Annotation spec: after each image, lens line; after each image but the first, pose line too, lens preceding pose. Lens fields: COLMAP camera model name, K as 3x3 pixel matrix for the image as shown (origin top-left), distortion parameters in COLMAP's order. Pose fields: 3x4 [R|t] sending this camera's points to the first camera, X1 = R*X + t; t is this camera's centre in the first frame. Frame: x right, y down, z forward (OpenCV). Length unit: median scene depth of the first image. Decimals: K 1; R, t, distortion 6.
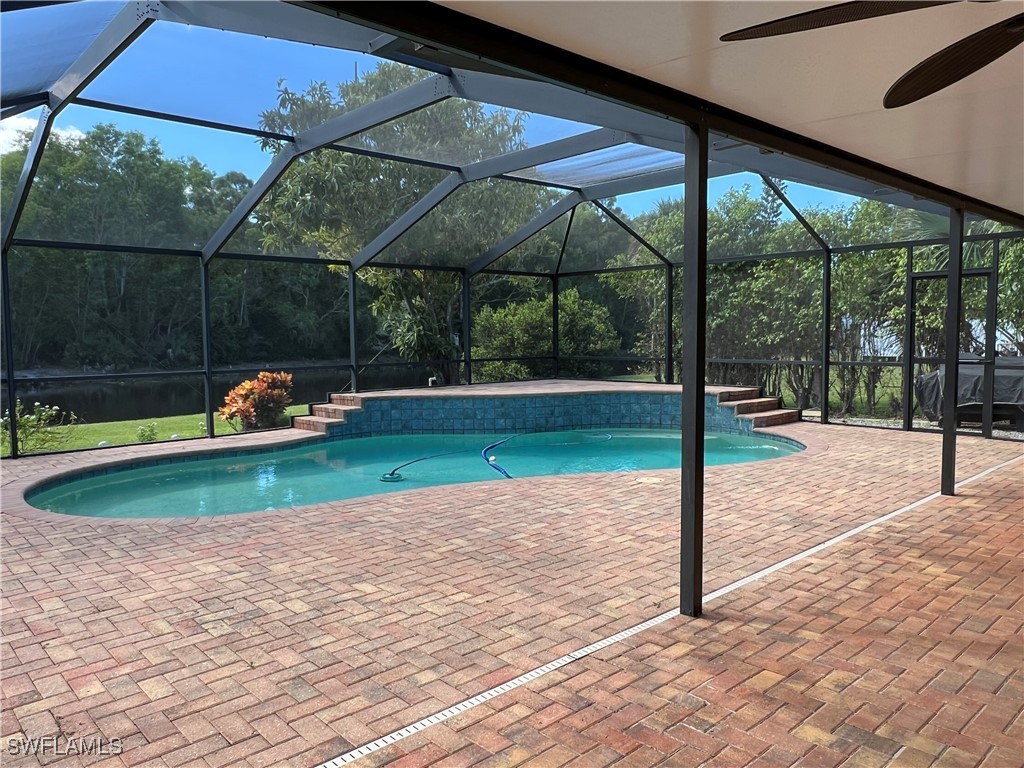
lens RADIAL K [[737.4, 0, 509.4], [0, 737.4, 391.4], [0, 0, 1]] dist [-0.014138, -0.007537]
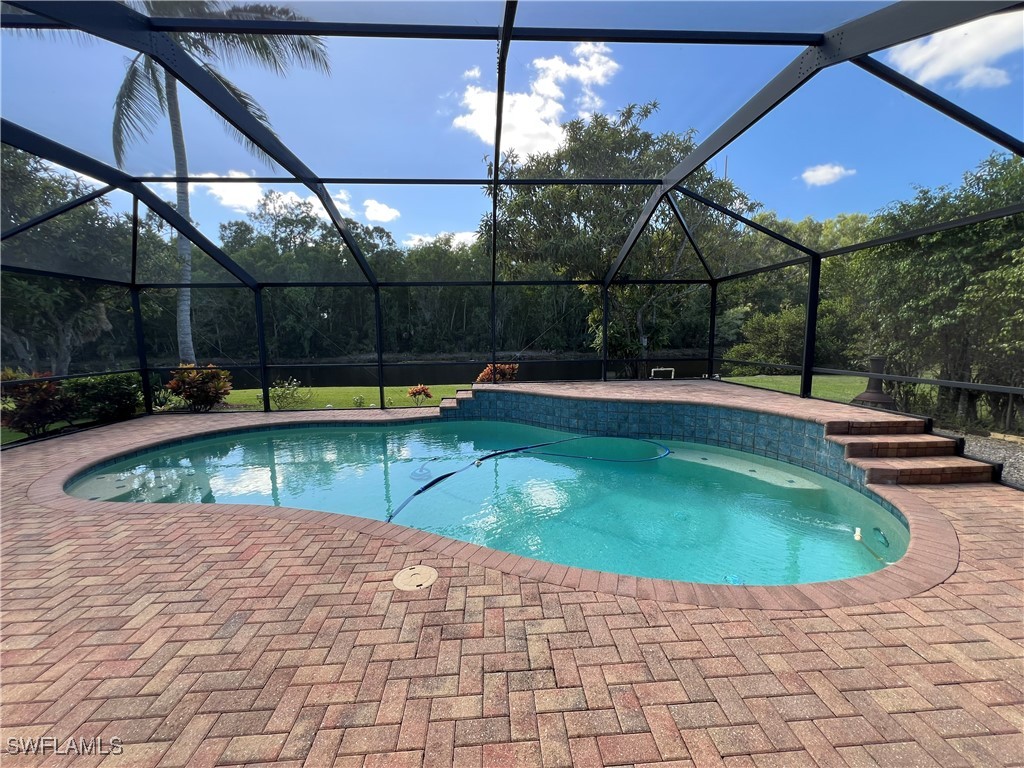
lens RADIAL K [[410.2, 0, 515.4], [0, 410.2, 378.6], [0, 0, 1]] dist [-0.002253, 0.001327]
pose [[0.774451, 0.065347, -0.629250, 0.287017], [-0.043696, 0.997801, 0.049842, -0.046352], [0.631123, -0.011105, 0.775603, 0.467564]]
